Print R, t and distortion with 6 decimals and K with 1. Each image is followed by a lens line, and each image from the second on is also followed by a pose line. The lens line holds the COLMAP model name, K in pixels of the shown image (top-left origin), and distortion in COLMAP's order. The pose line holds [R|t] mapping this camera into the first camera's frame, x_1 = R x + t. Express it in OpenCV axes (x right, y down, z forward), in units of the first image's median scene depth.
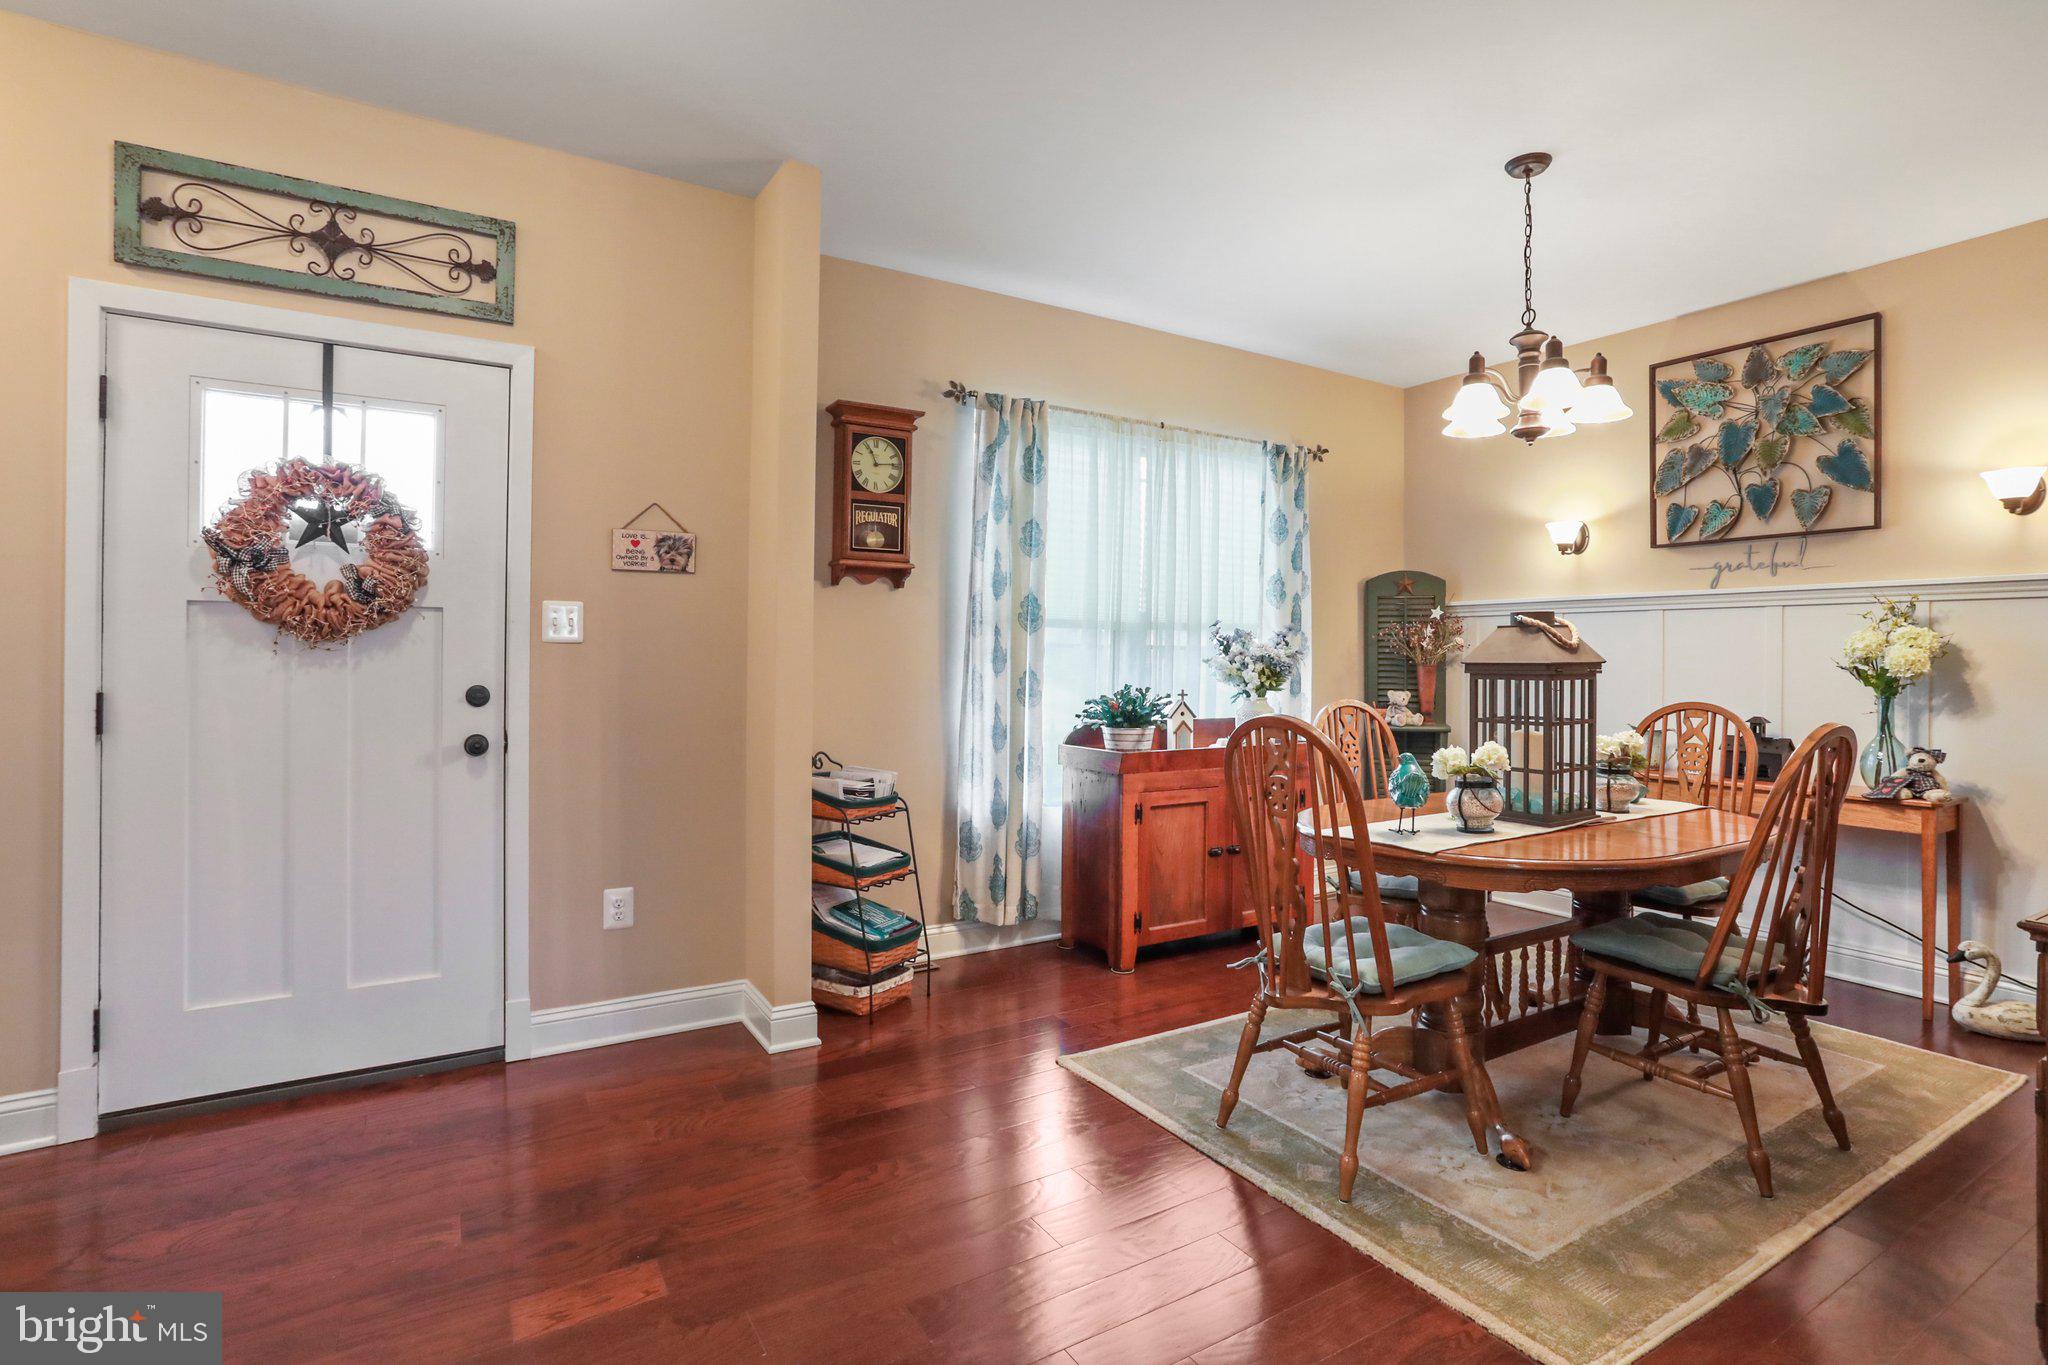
lens RADIAL K [[993.3, 0, 1027.4], [0, 993.3, 657.0], [0, 0, 1]] dist [-0.056057, 0.029567]
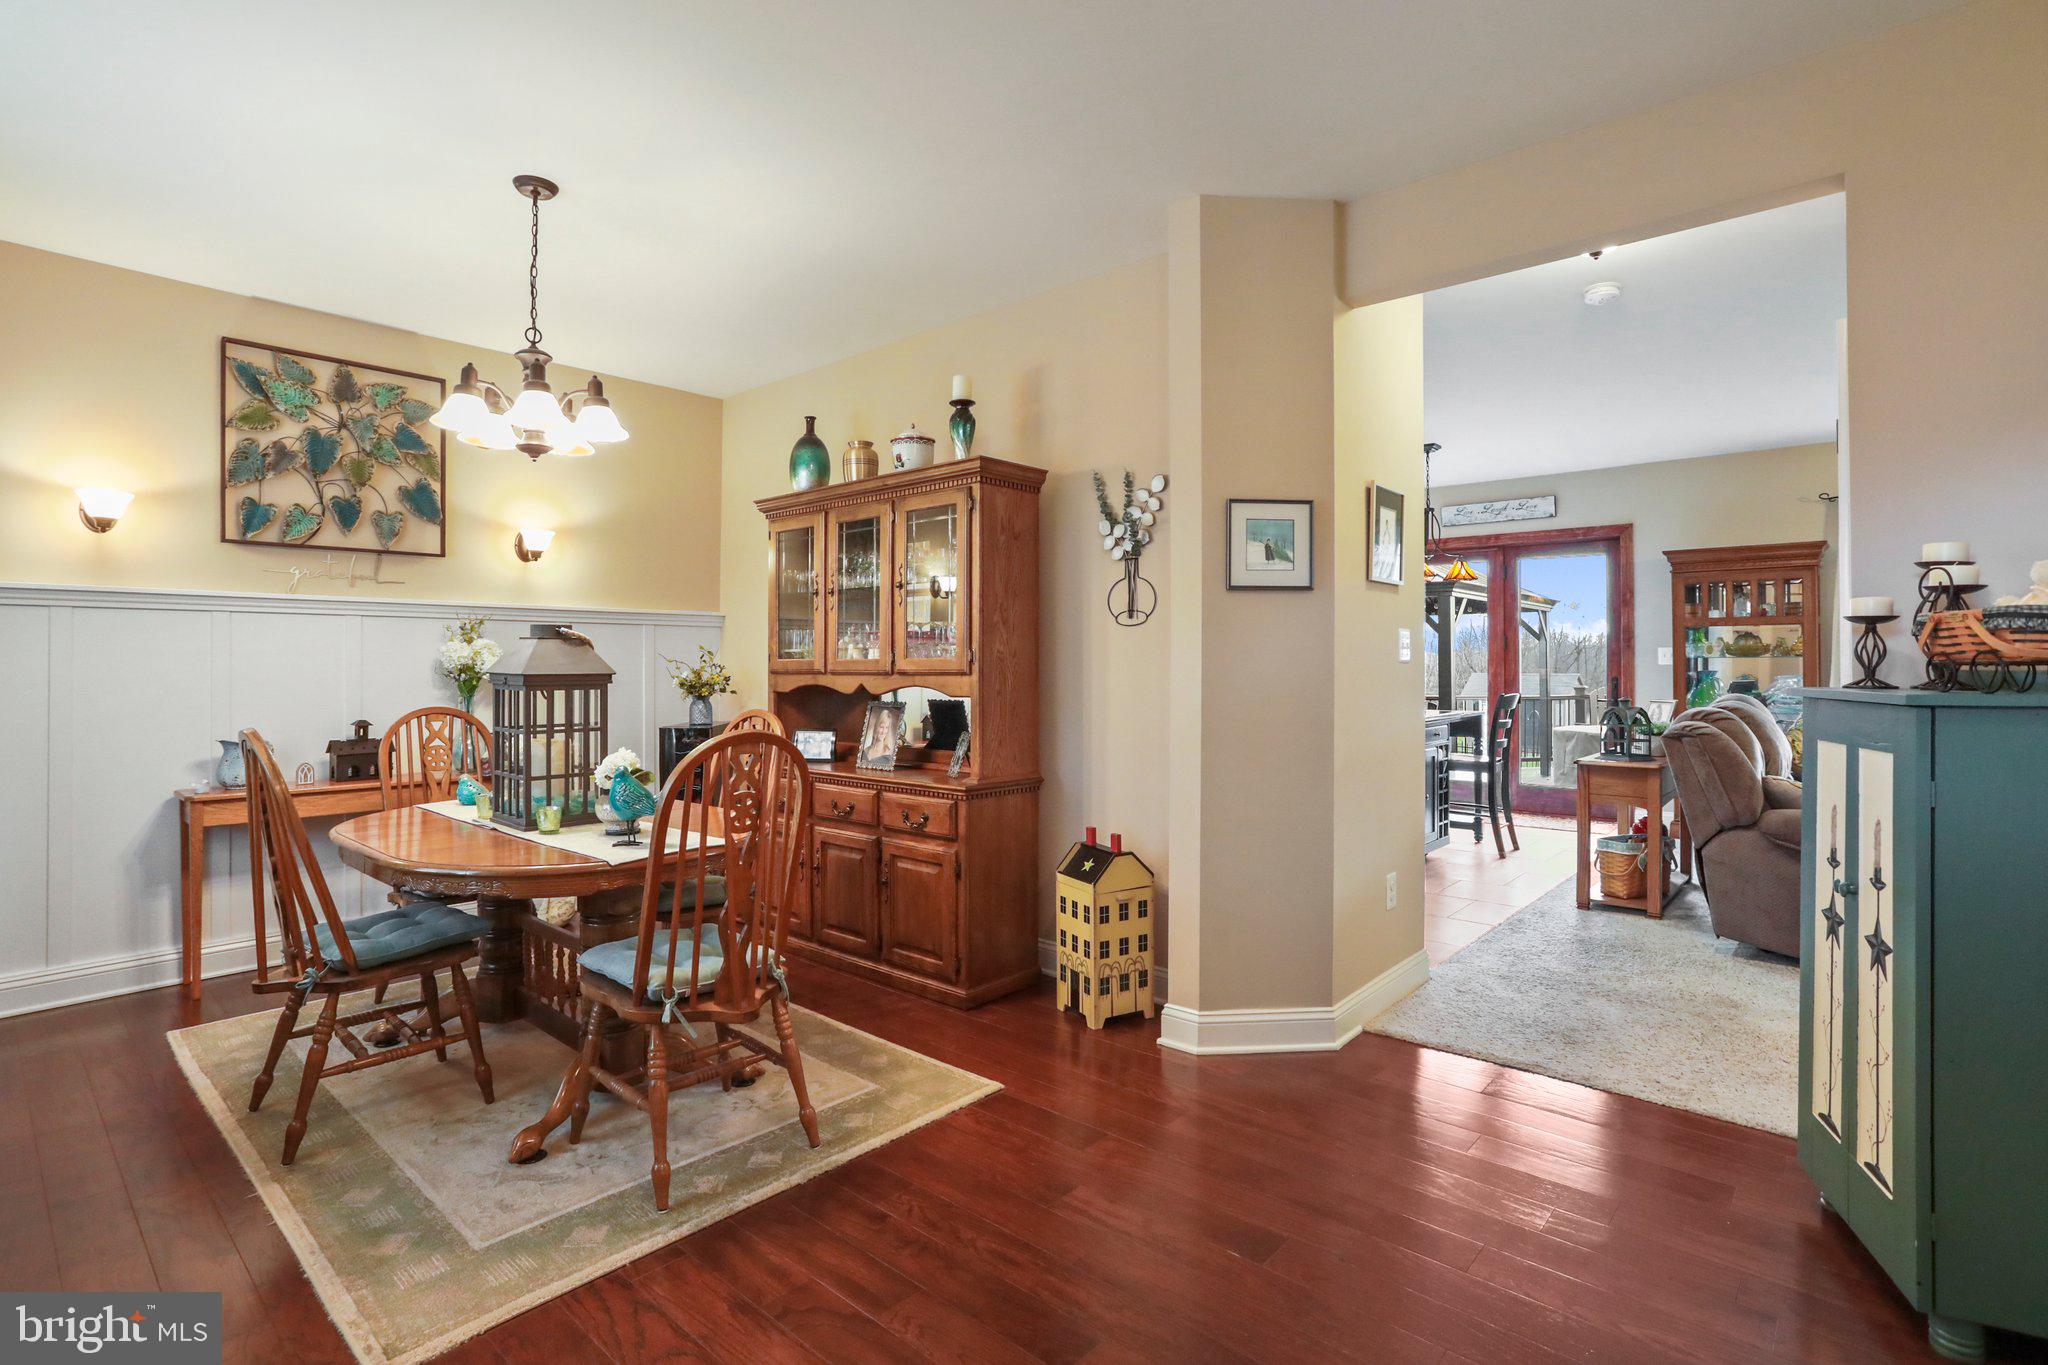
lens RADIAL K [[993.3, 0, 1027.4], [0, 993.3, 657.0], [0, 0, 1]] dist [-0.056057, 0.029567]
pose [[-0.292114, -0.003243, 0.956378, -0.479309], [-0.003115, 0.999992, 0.002439, -0.011819], [-0.956378, -0.002266, -0.292122, 0.622226]]
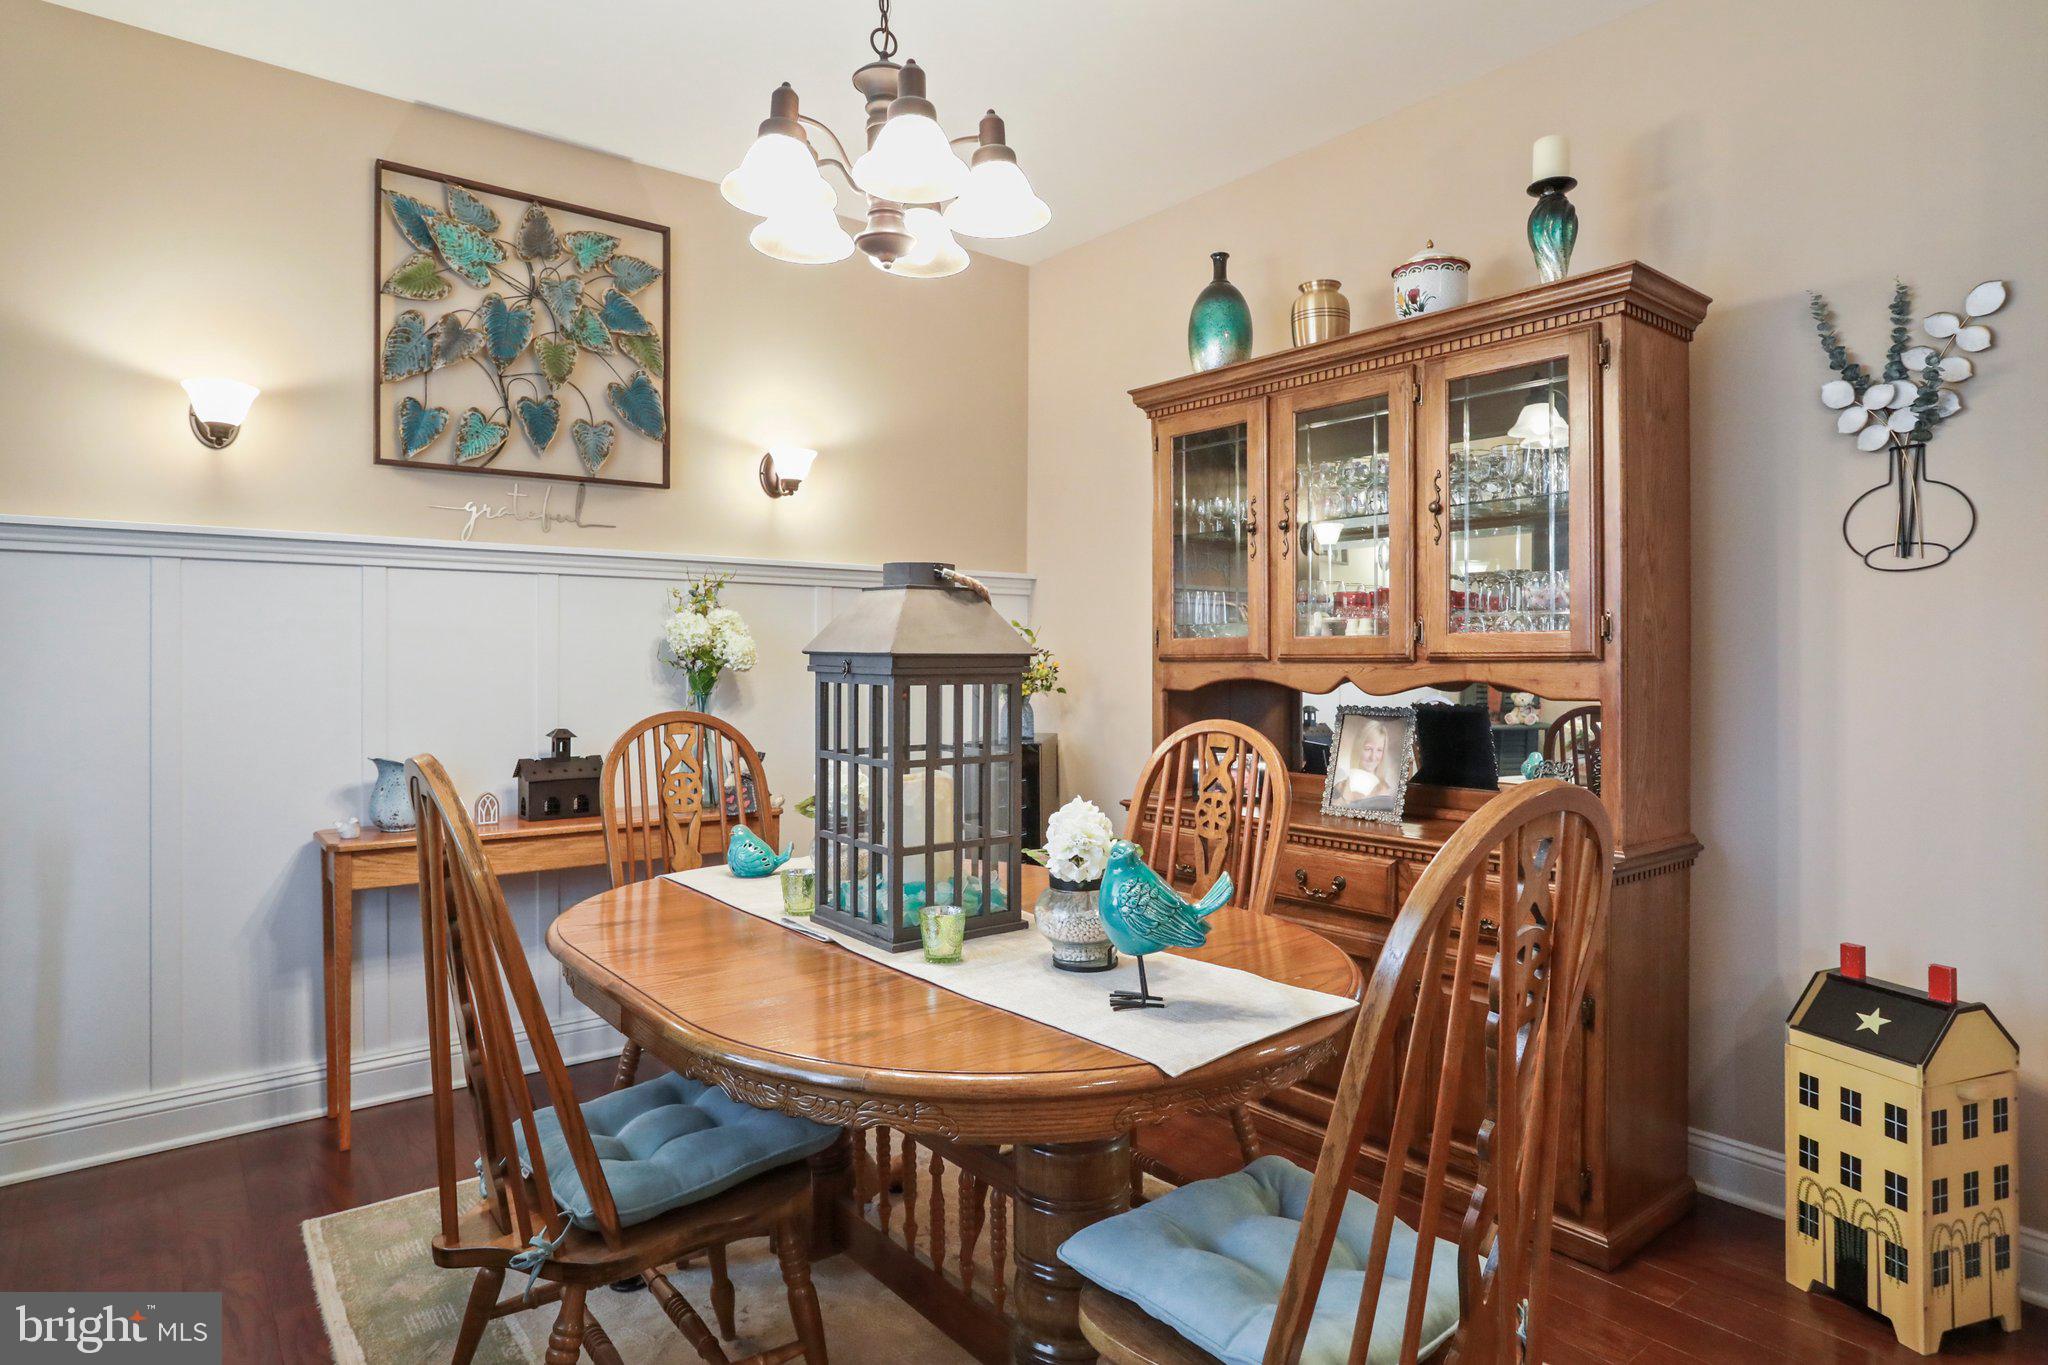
lens RADIAL K [[1151.6, 0, 1026.0], [0, 1151.6, 656.7], [0, 0, 1]] dist [-0.066897, 0.045229]
pose [[-0.125813, -0.007910, 0.992022, -0.117433], [-0.003013, 0.999967, 0.007592, 0.001896], [-0.992049, -0.002034, -0.125833, 0.775616]]
